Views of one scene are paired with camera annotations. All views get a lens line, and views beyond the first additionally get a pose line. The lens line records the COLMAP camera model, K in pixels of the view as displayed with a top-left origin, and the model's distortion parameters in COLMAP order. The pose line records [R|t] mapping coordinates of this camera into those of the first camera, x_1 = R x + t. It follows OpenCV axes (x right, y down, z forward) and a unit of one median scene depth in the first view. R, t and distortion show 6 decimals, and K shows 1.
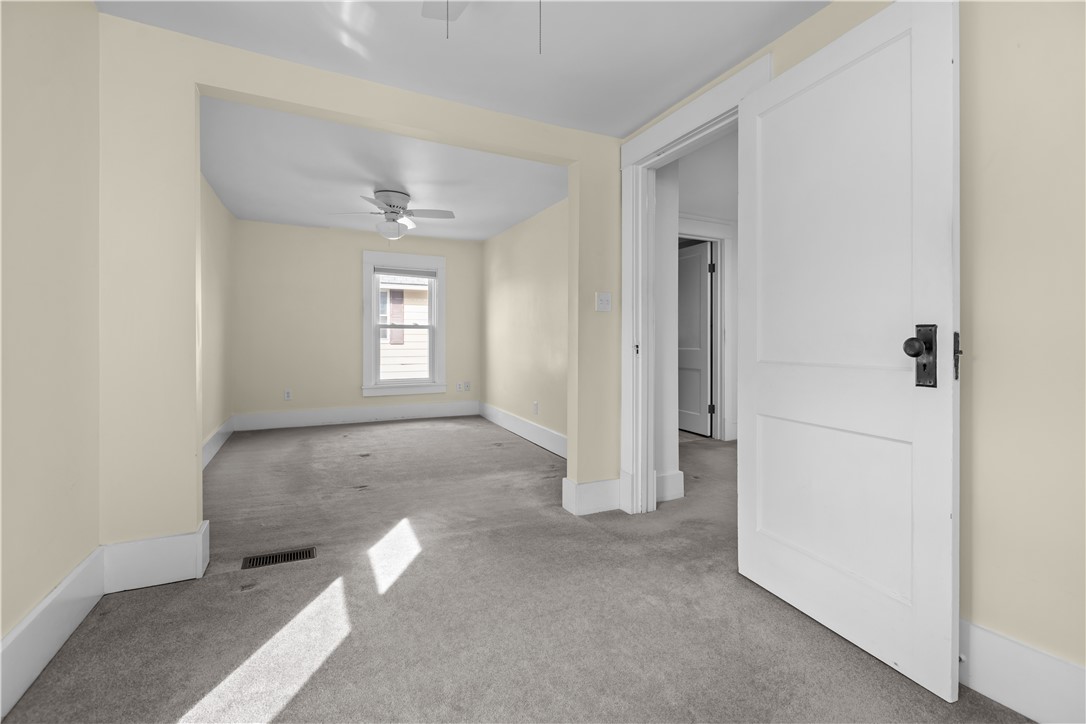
lens RADIAL K [[487.7, 0, 550.1], [0, 487.7, 343.3], [0, 0, 1]] dist [0.002336, -0.000892]
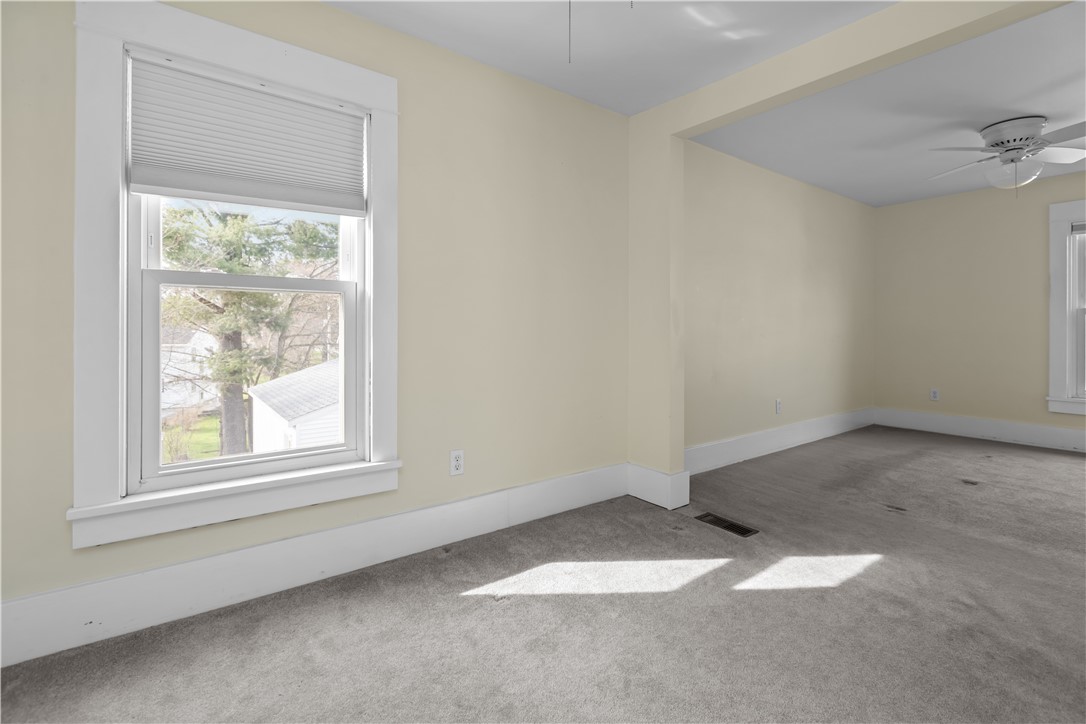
lens RADIAL K [[487.7, 0, 533.3], [0, 487.7, 332.4], [0, 0, 1]] dist [0.002336, -0.000892]
pose [[0.182214, 0.004707, -0.983248, 0.436734], [-0.012399, 0.999920, 0.002489, 0.004397], [0.983181, 0.011737, 0.182258, 0.344556]]
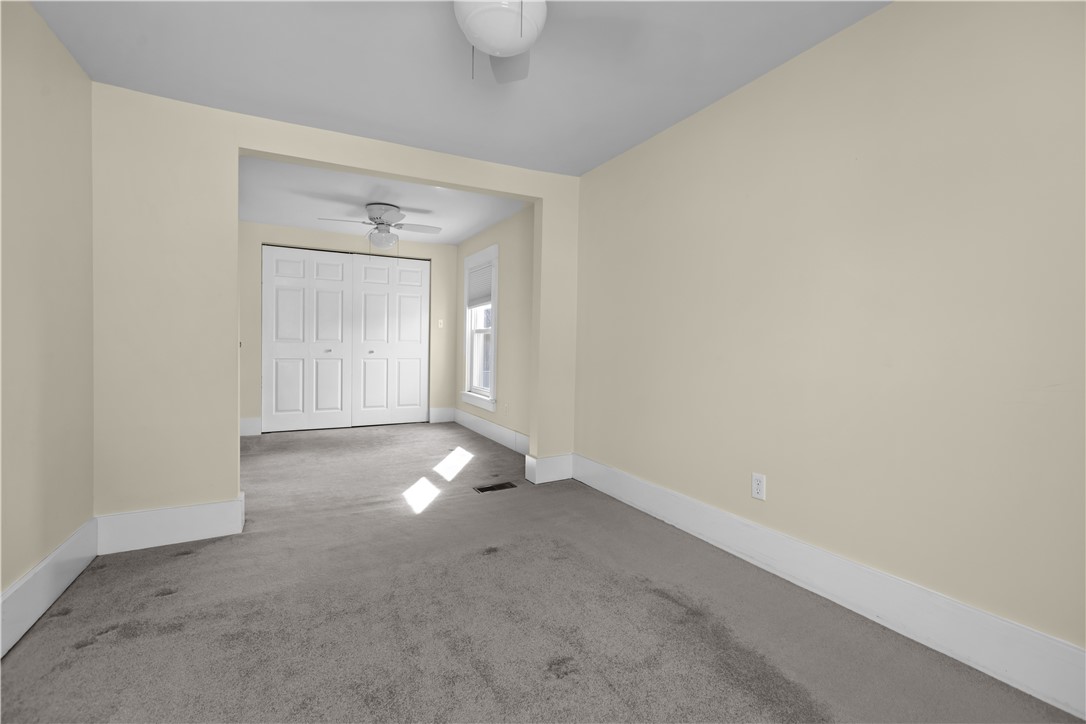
lens RADIAL K [[487.7, 0, 543.8], [0, 487.7, 357.0], [0, 0, 1]] dist [0.002336, -0.000892]
pose [[-0.999417, -0.030565, -0.015214, -0.616611], [-0.030774, 0.999432, 0.013703, 0.016257], [0.014786, 0.014163, -0.999790, 2.323407]]
